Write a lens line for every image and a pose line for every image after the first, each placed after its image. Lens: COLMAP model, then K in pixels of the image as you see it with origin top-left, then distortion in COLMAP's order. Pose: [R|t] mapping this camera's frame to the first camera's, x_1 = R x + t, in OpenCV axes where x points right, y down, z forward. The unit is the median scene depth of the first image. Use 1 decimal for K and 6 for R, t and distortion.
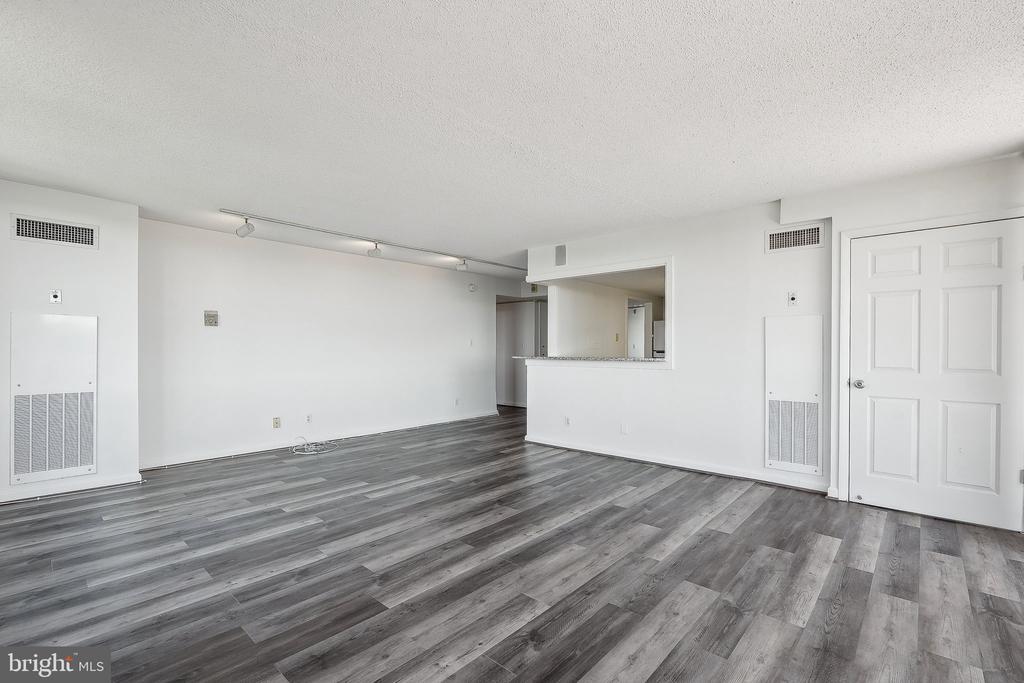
lens RADIAL K [[451.3, 0, 509.1], [0, 451.3, 351.2], [0, 0, 1]] dist [-0.005832, -0.000517]
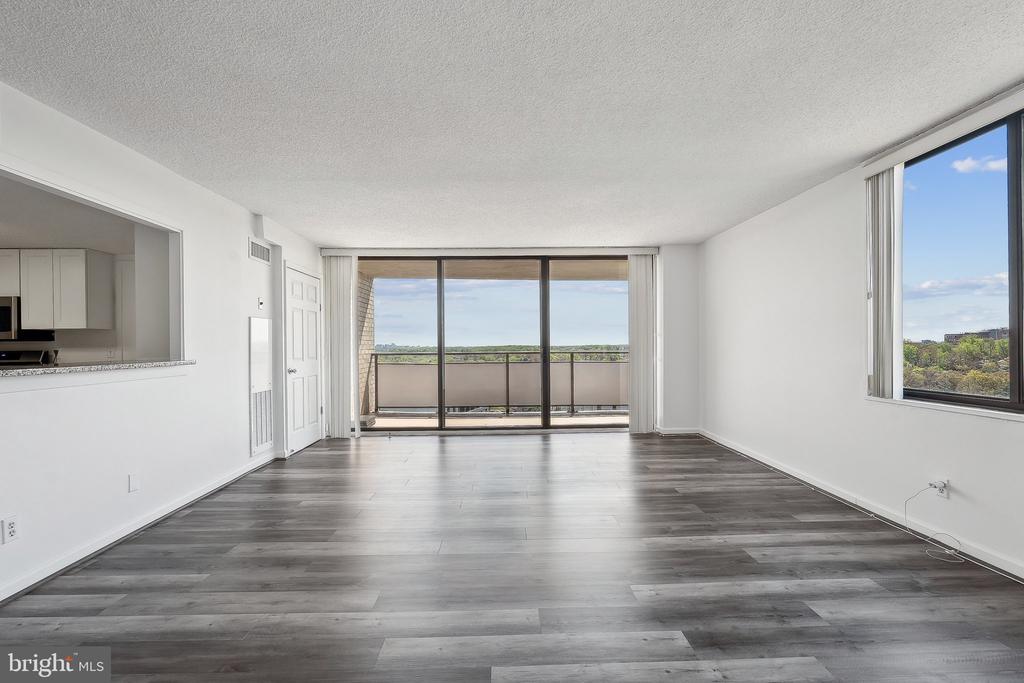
lens RADIAL K [[451.3, 0, 512.3], [0, 451.3, 338.4], [0, 0, 1]] dist [-0.005832, -0.000517]
pose [[-0.695814, 0.015098, 0.718063, -0.779241], [0.014182, 0.999873, -0.007281, -0.009629], [-0.718082, 0.005118, -0.695940, 1.586529]]
